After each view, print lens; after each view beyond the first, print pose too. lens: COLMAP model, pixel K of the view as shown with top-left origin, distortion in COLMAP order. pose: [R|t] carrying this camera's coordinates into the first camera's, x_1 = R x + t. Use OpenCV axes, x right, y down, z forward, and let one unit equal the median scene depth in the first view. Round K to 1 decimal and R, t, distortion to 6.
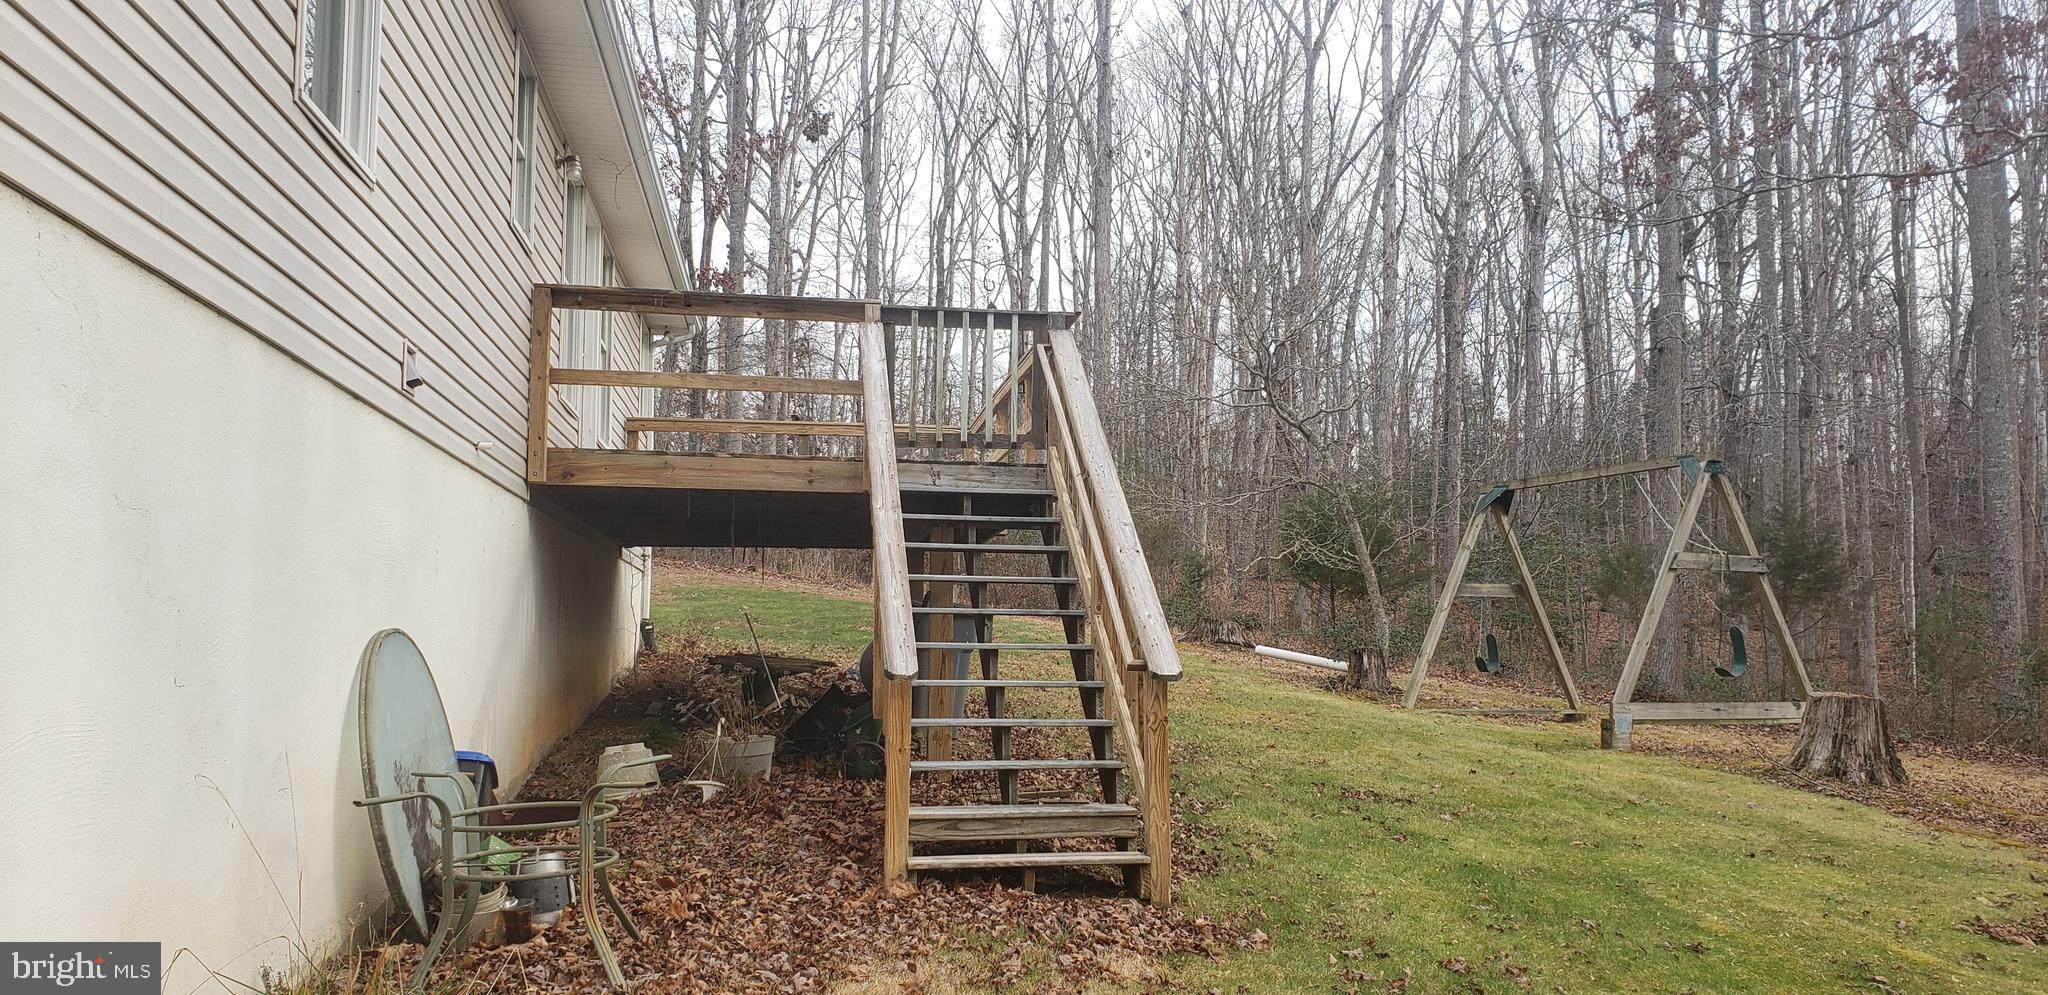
lens RADIAL K [[1470.4, 0, 1024.6], [0, 1470.4, 536.7], [0, 0, 1]] dist [-0.006549, -0.004448]
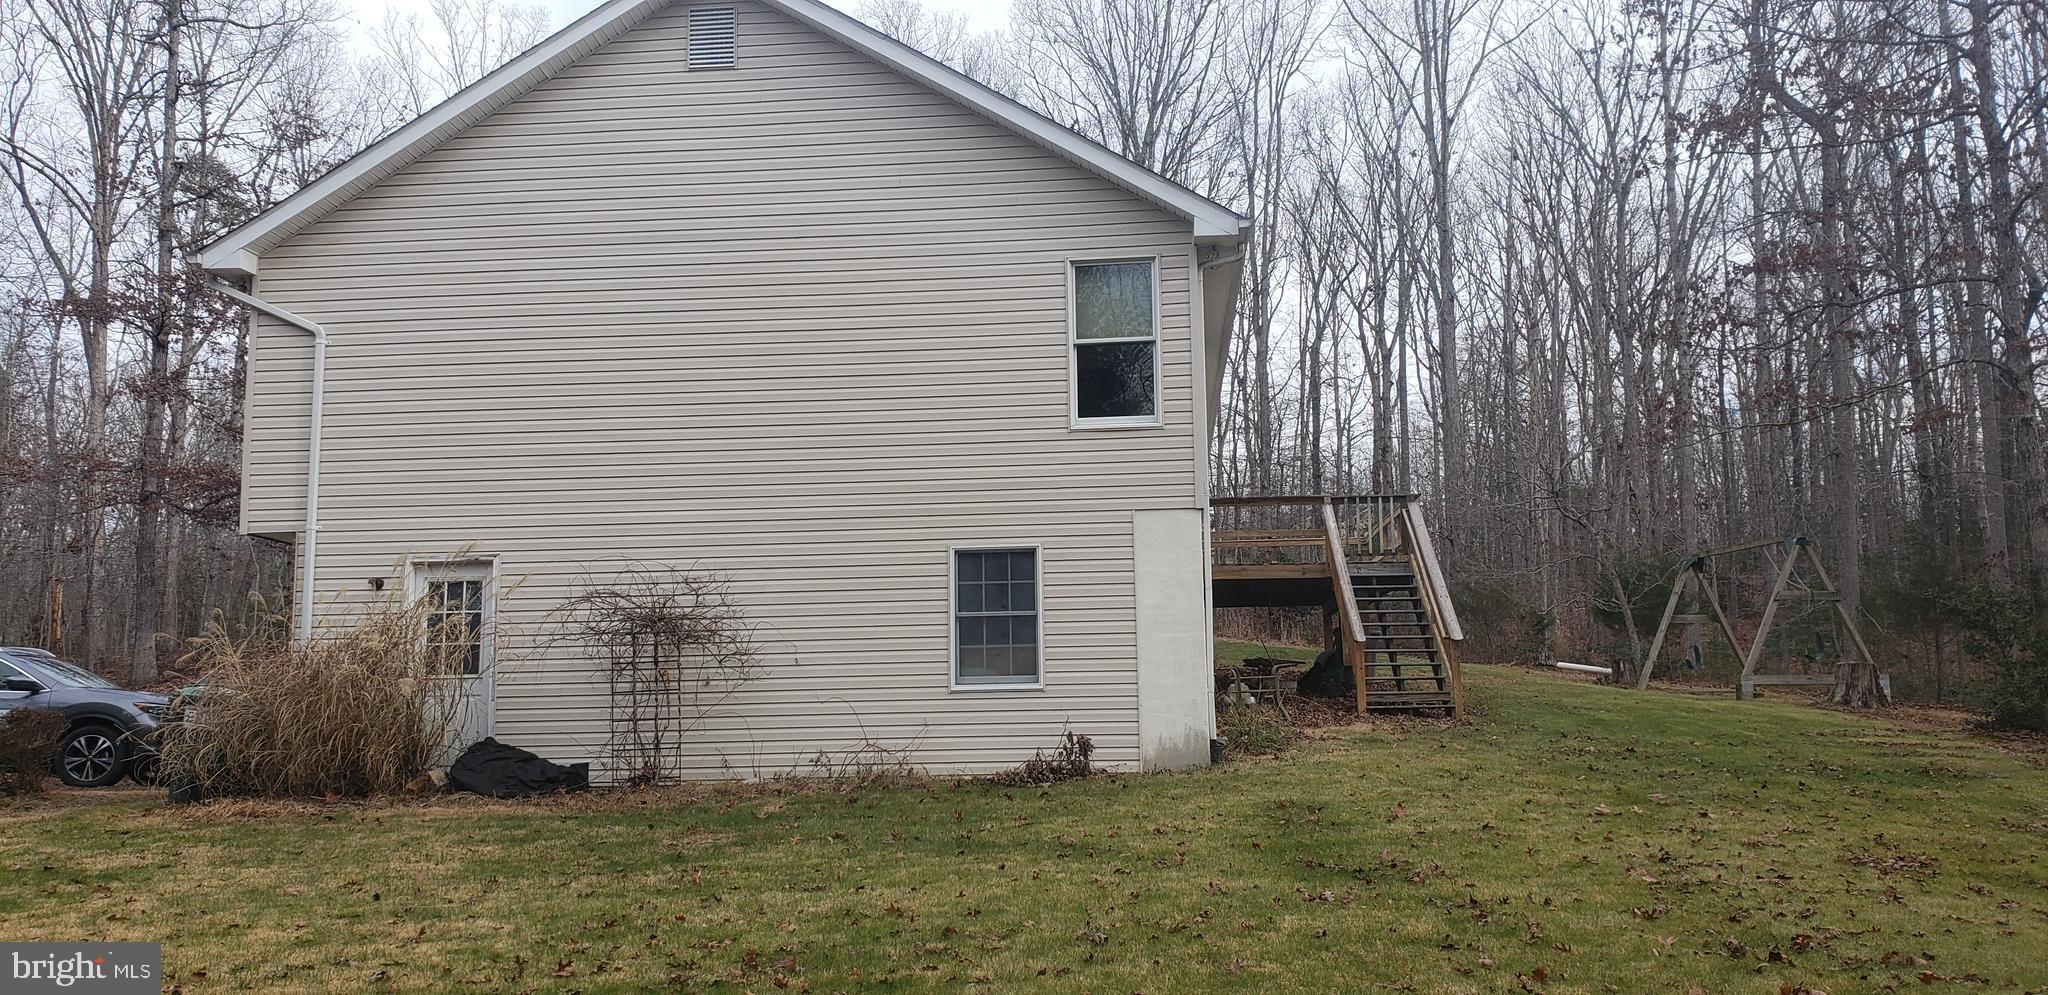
lens RADIAL K [[1470.4, 0, 1024.6], [0, 1470.4, 536.7], [0, 0, 1]] dist [-0.006549, -0.004448]
pose [[0.969118, -0.048760, -0.241727, -0.007715], [0.036013, 0.997731, -0.056878, 0.014511], [0.243952, 0.046416, 0.968676, -0.967470]]
